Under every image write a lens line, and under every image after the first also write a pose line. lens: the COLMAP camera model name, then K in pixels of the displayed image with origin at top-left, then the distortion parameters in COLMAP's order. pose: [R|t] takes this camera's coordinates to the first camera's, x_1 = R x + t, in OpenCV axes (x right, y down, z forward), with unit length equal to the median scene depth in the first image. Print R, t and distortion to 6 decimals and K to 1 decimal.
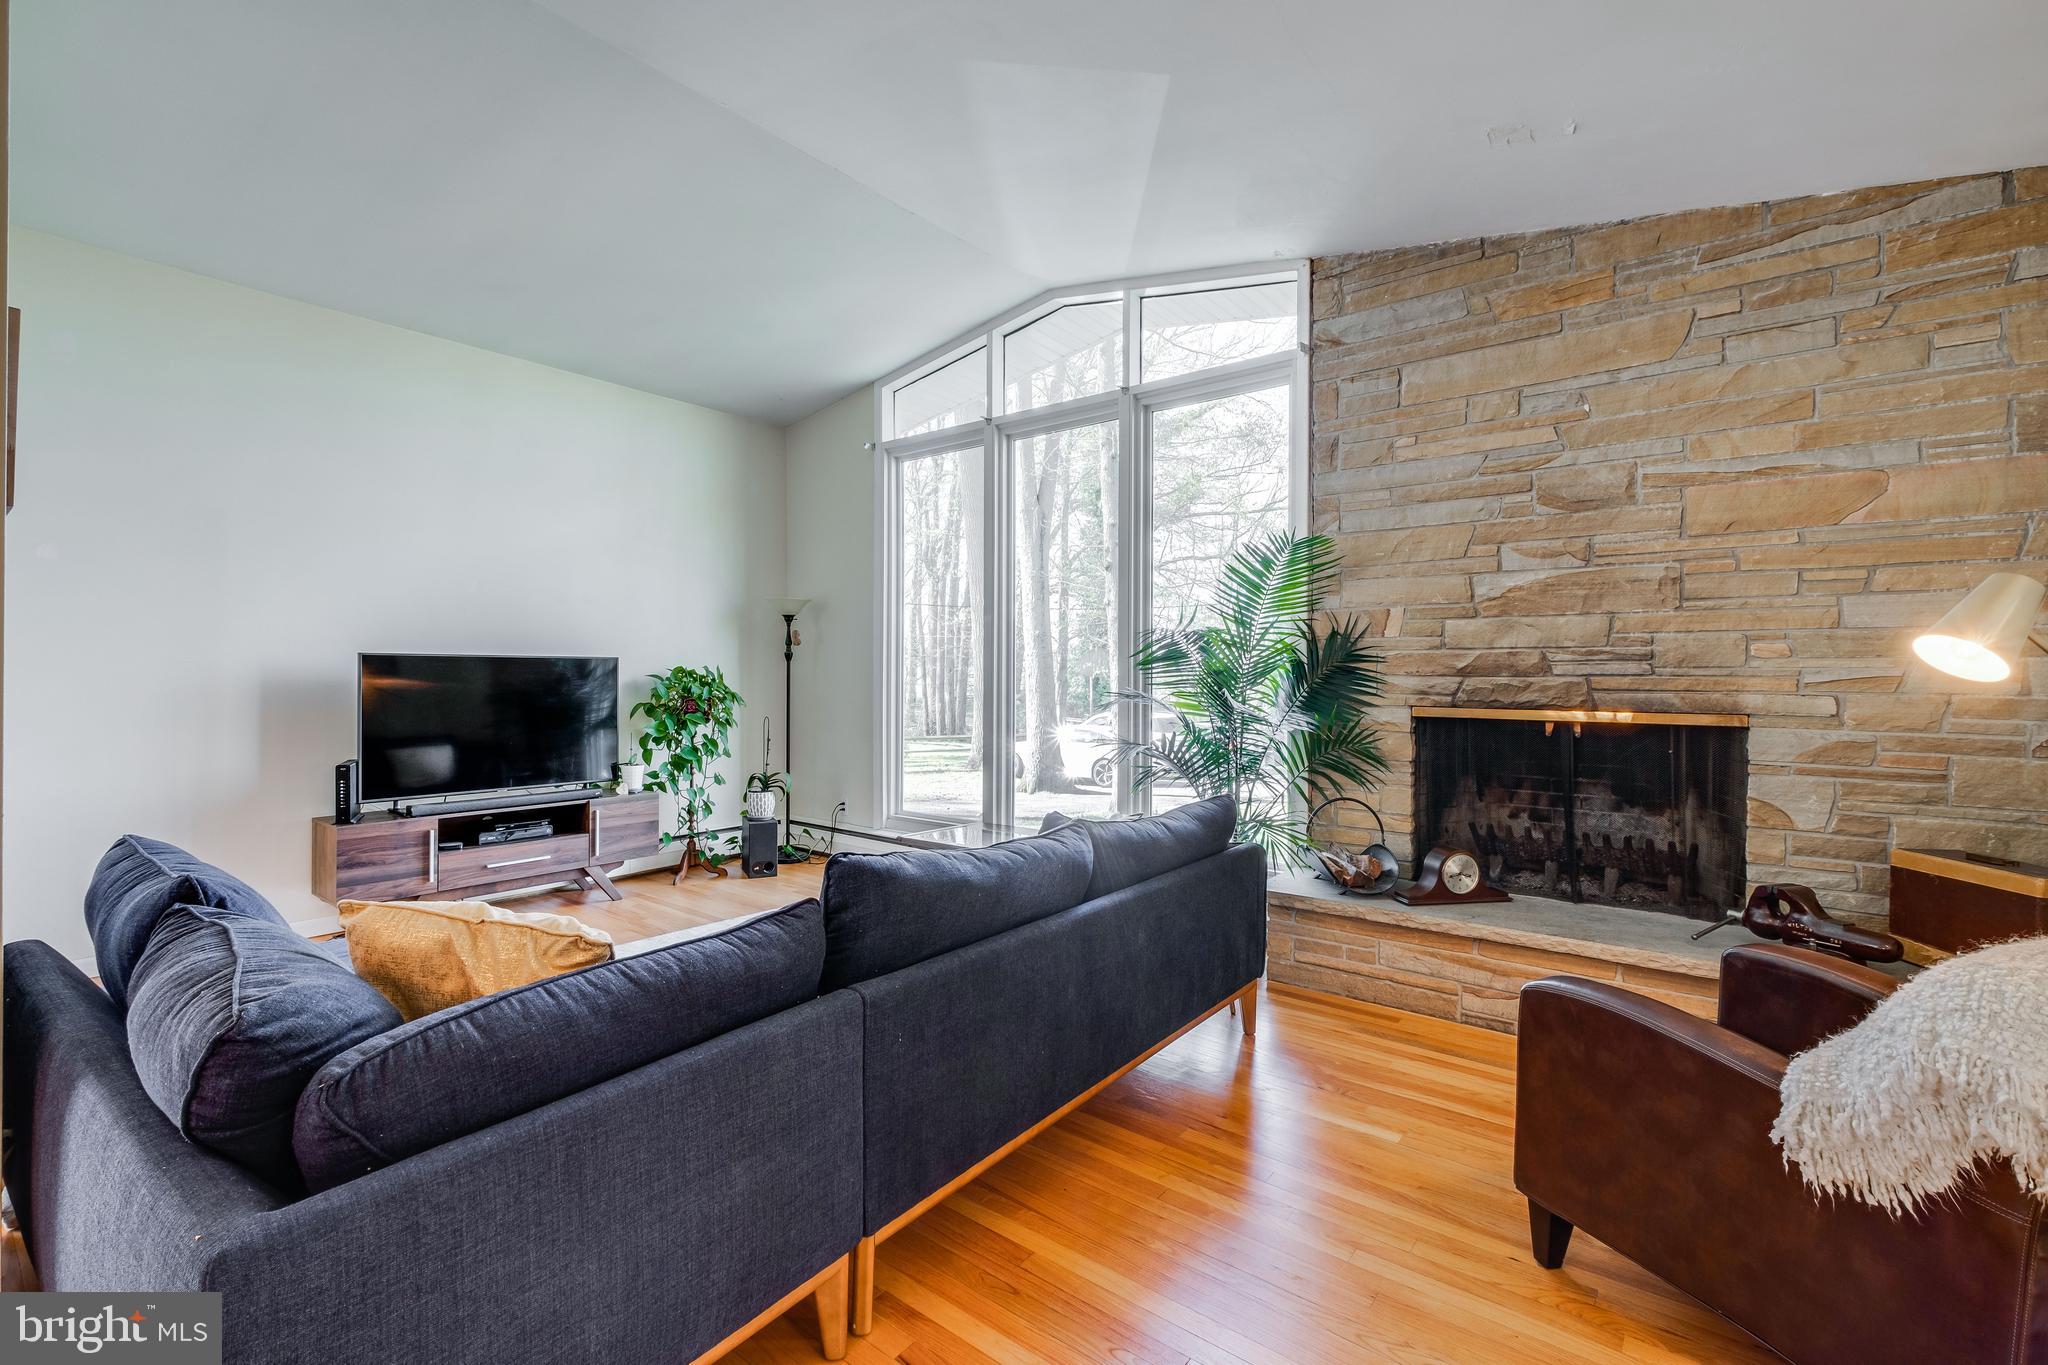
lens RADIAL K [[887.5, 0, 1019.4], [0, 887.5, 673.0], [0, 0, 1]] dist [-0.001025, -0.002577]
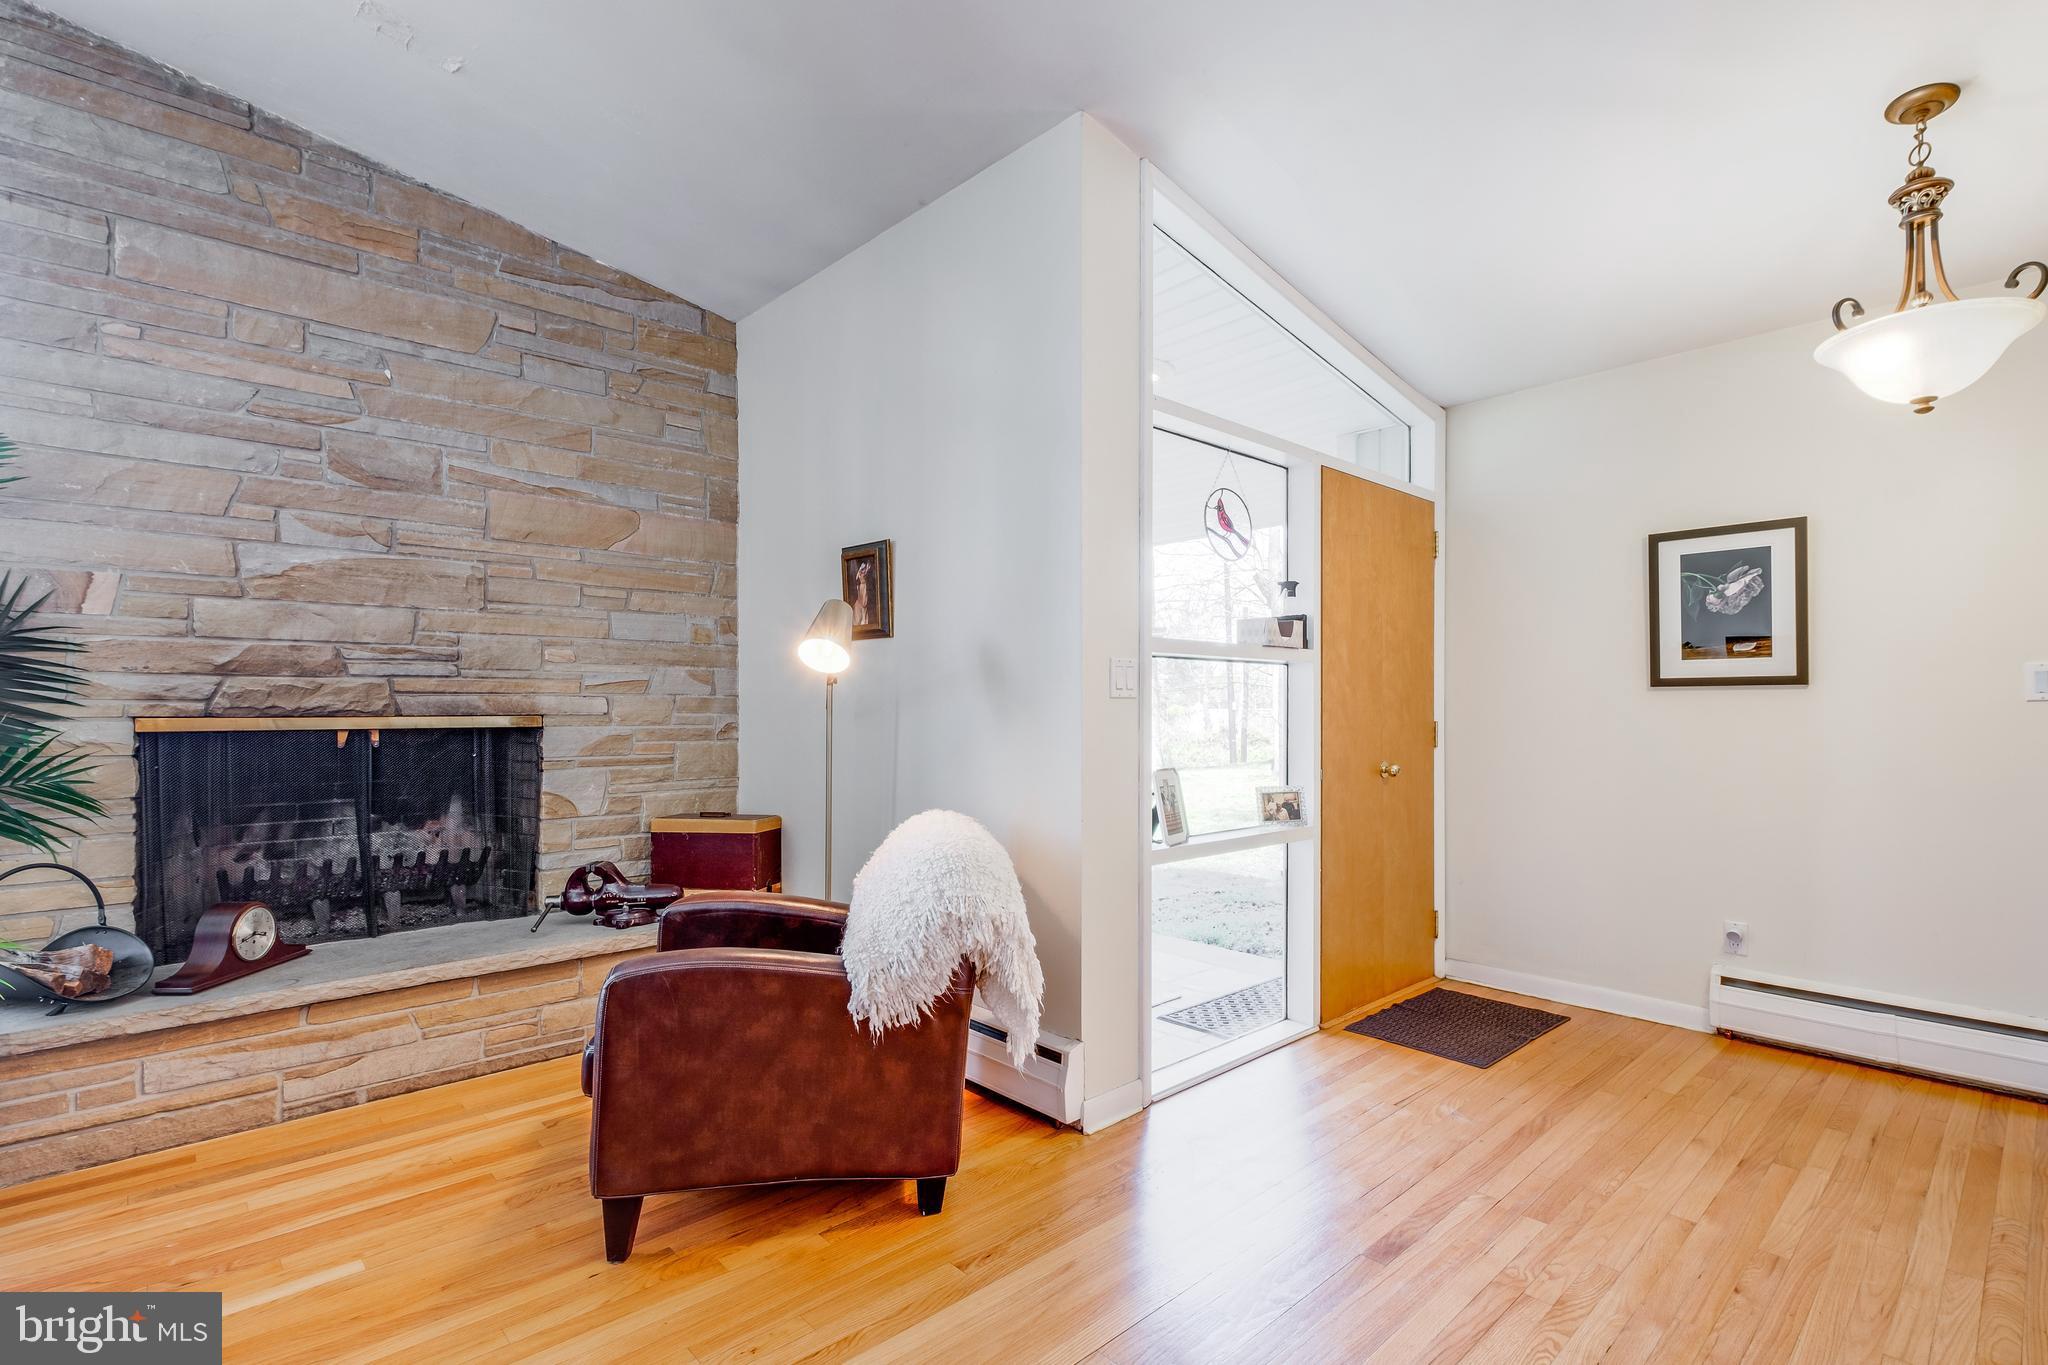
lens RADIAL K [[958.2, 0, 1045.2], [0, 958.2, 708.7], [0, 0, 1]] dist [-0.002117, -0.002637]
pose [[0.142737, -0.005710, 0.989744, -0.213855], [0.001760, 0.999983, 0.005515, 0.031068], [-0.989759, 0.000954, 0.142745, 0.215611]]
